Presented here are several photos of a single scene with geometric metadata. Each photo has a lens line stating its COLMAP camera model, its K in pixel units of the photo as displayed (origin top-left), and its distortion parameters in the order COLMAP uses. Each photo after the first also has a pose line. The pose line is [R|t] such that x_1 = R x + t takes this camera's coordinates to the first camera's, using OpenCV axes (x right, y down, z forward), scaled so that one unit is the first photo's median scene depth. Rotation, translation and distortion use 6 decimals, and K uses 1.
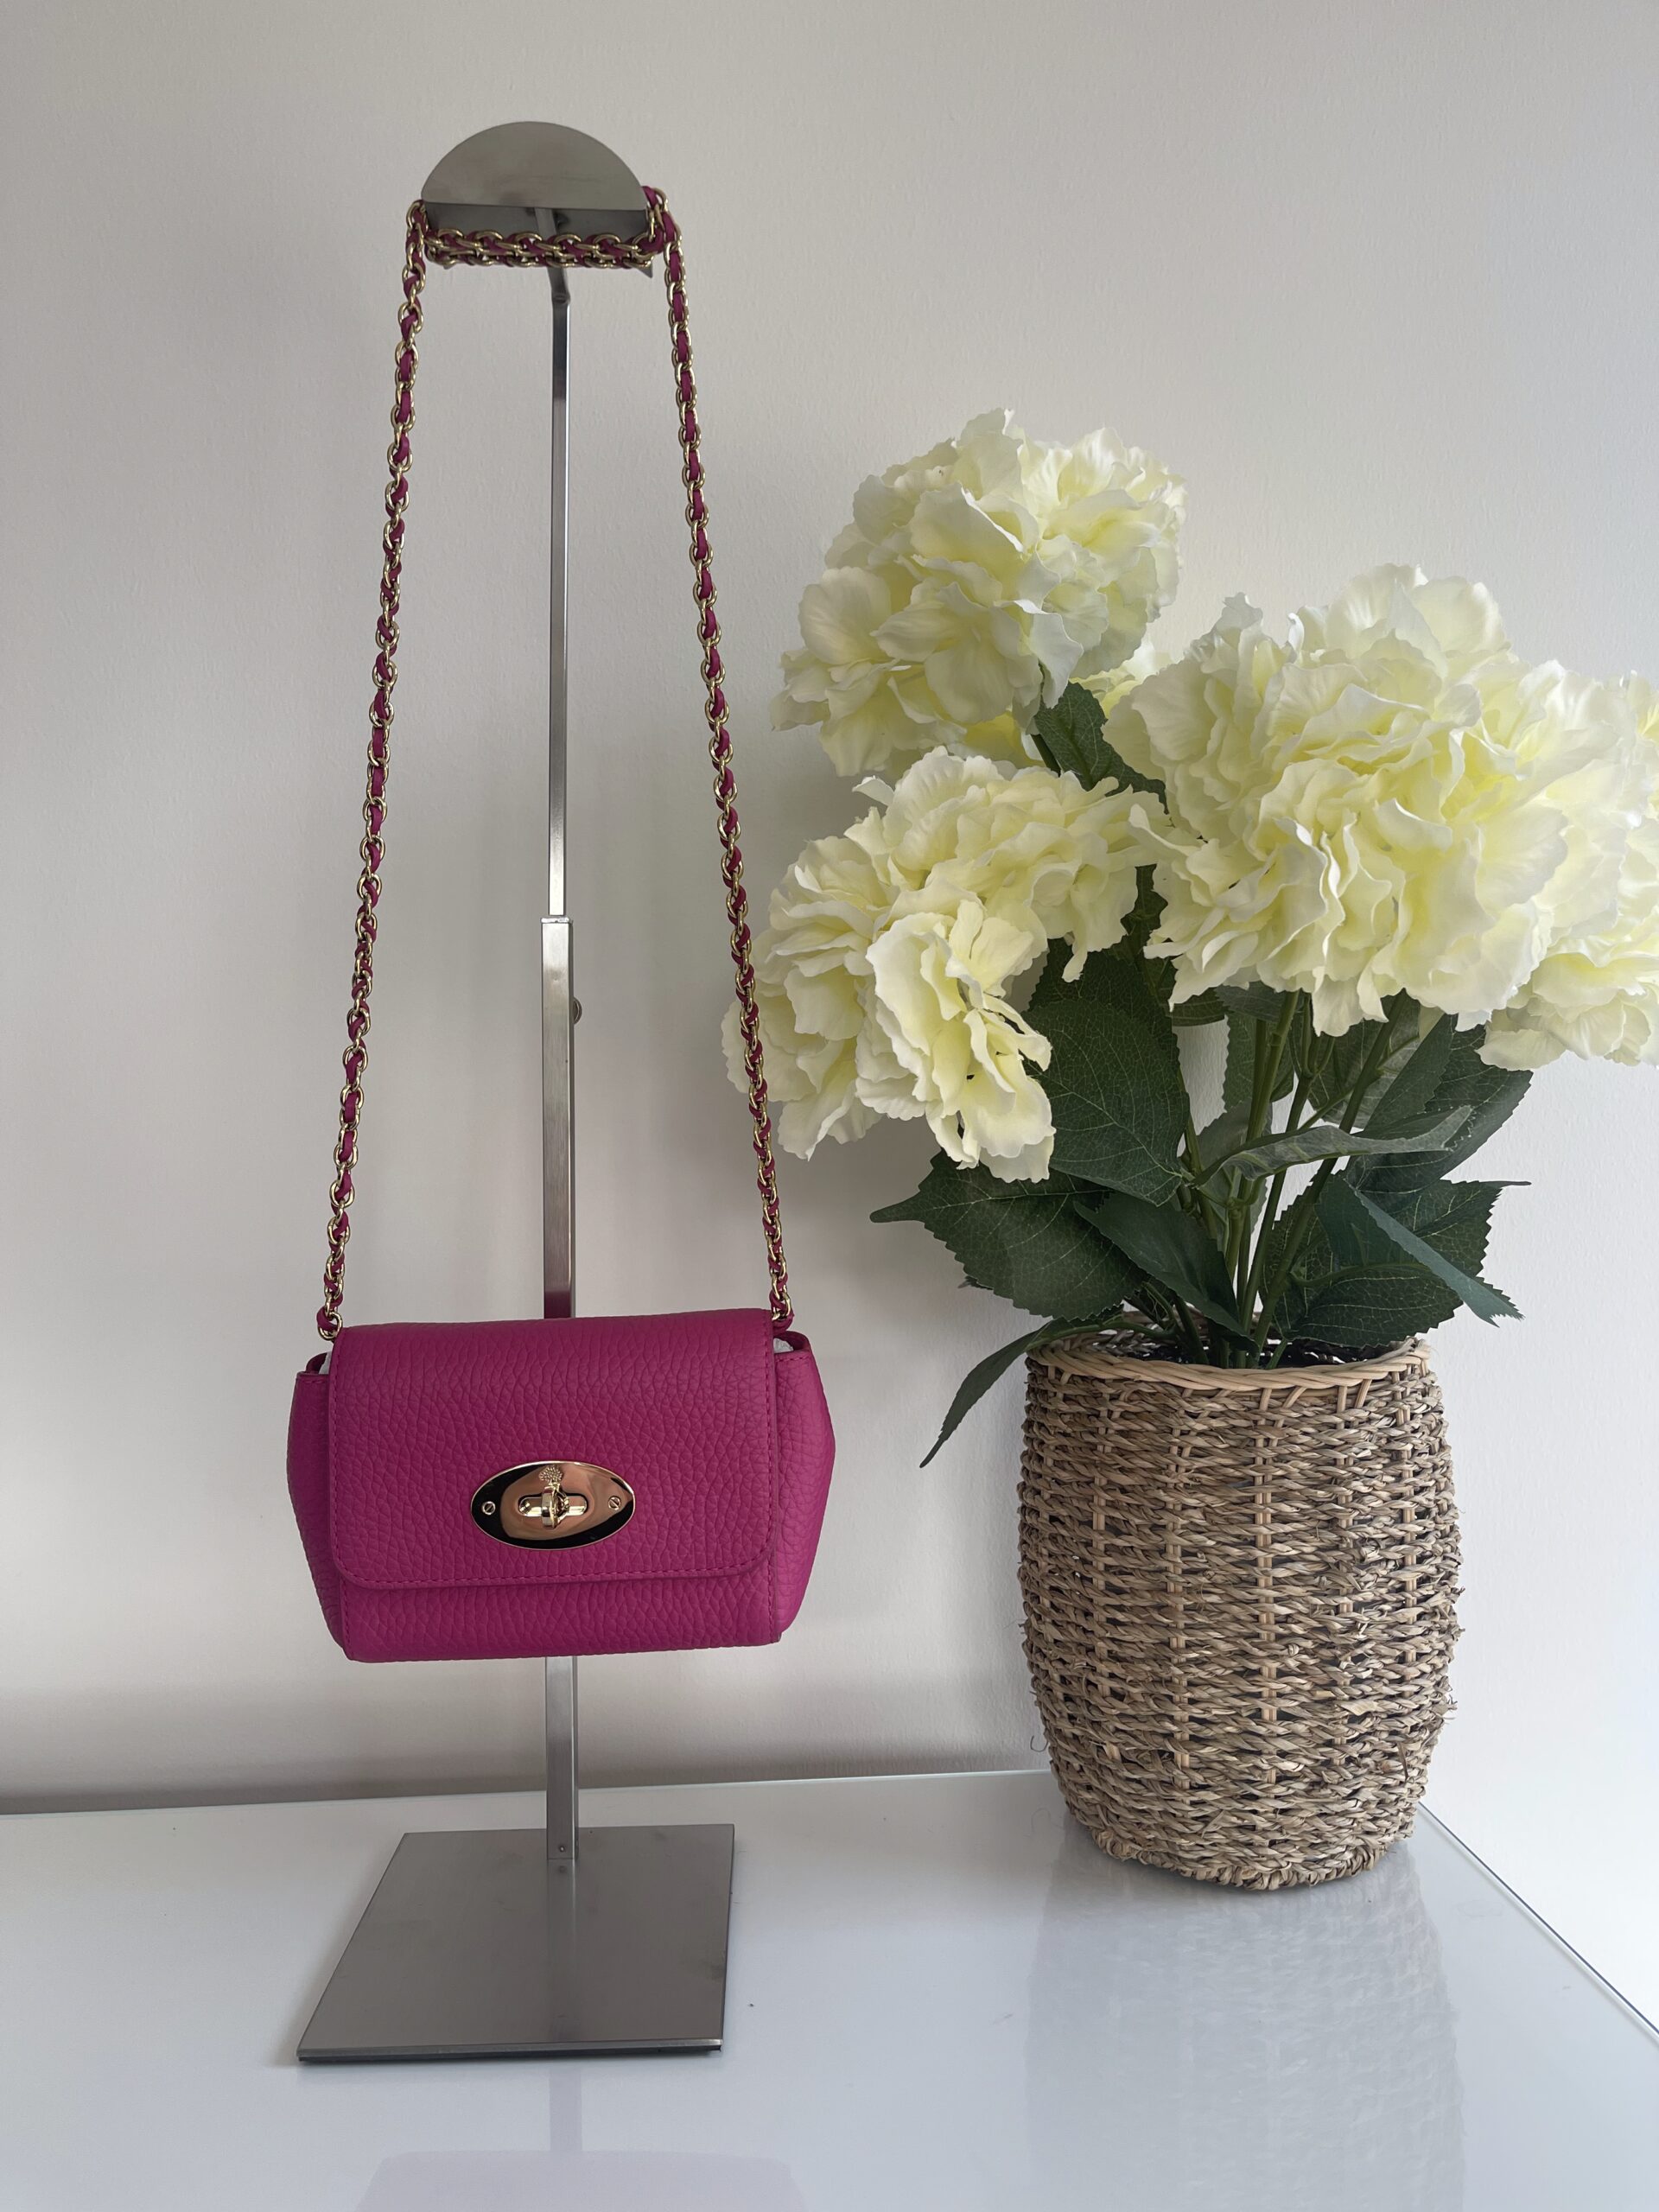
lens RADIAL K [[1769.6, 0, 822.6], [0, 1769.6, 1108.4], [0, 0, 1]] dist [0.053275, -0.005225]
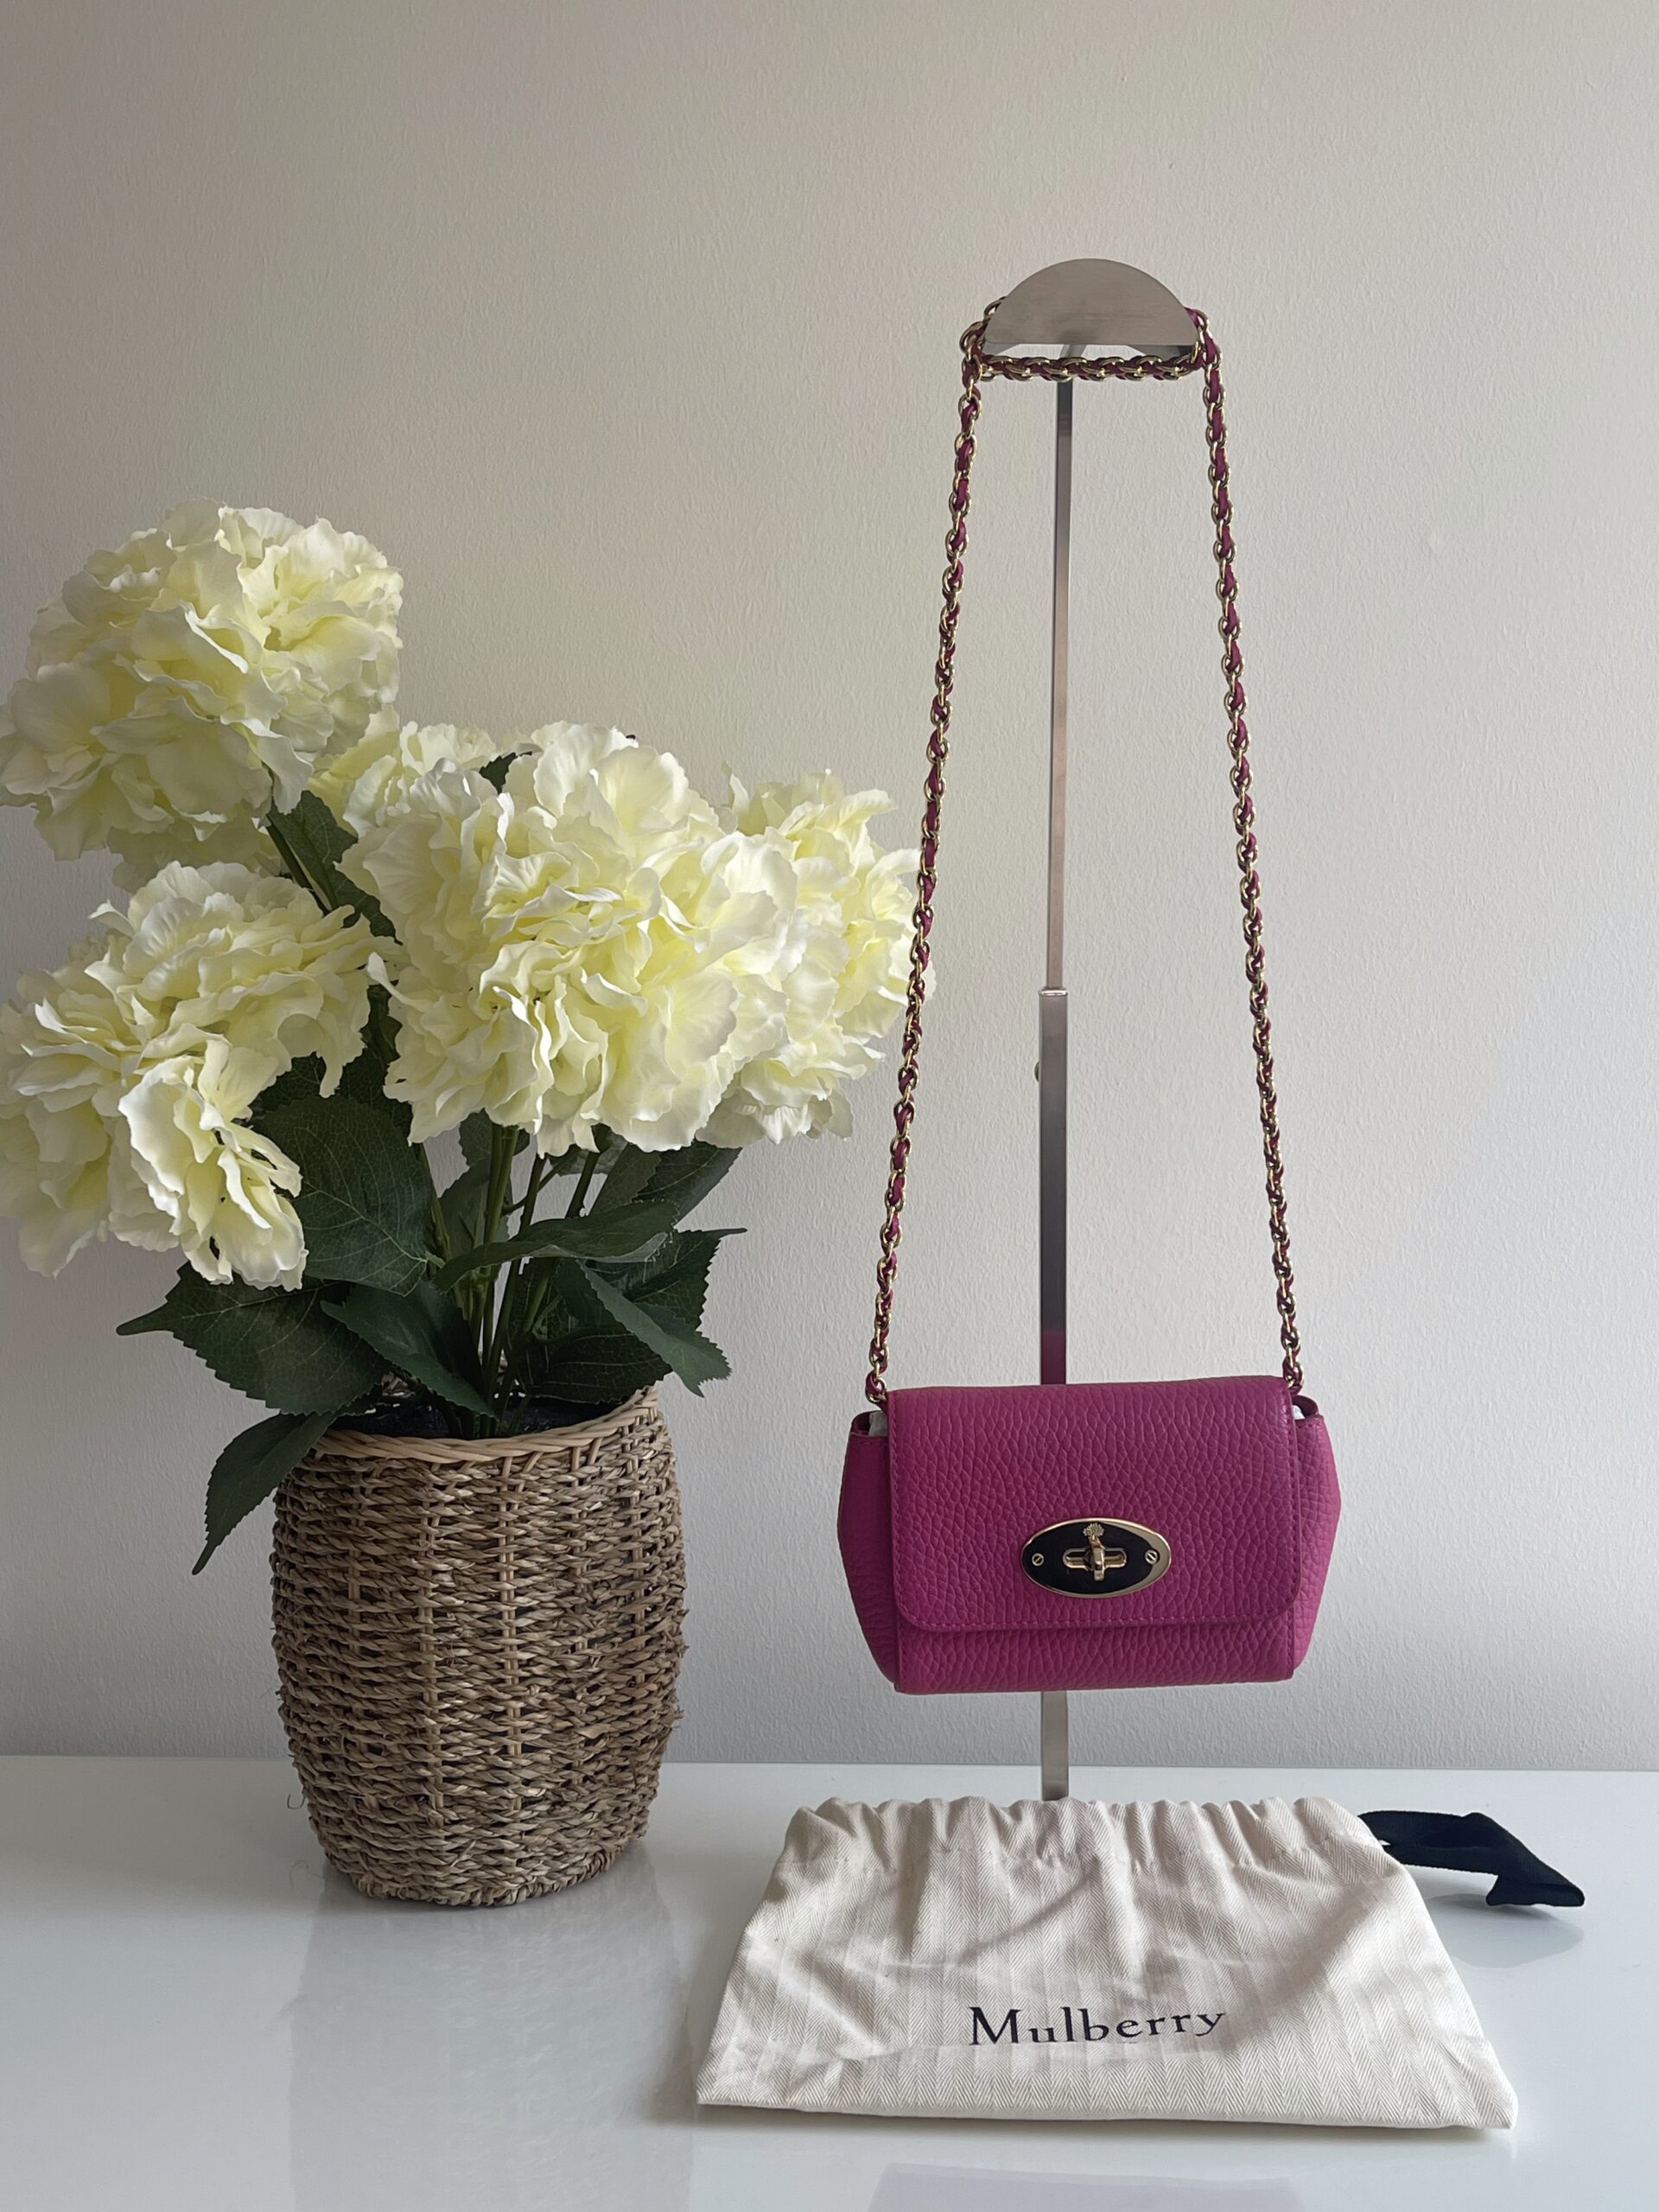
lens RADIAL K [[2619.9, 0, 829.5], [0, 2619.9, 1106.0], [0, 0, 1]] dist [0.182402, -0.667720]
pose [[0.940138, -0.046235, 0.337642, -0.095600], [0.010552, 0.994229, 0.106761, -0.220025], [-0.340629, -0.096808, 0.935200, -0.534691]]
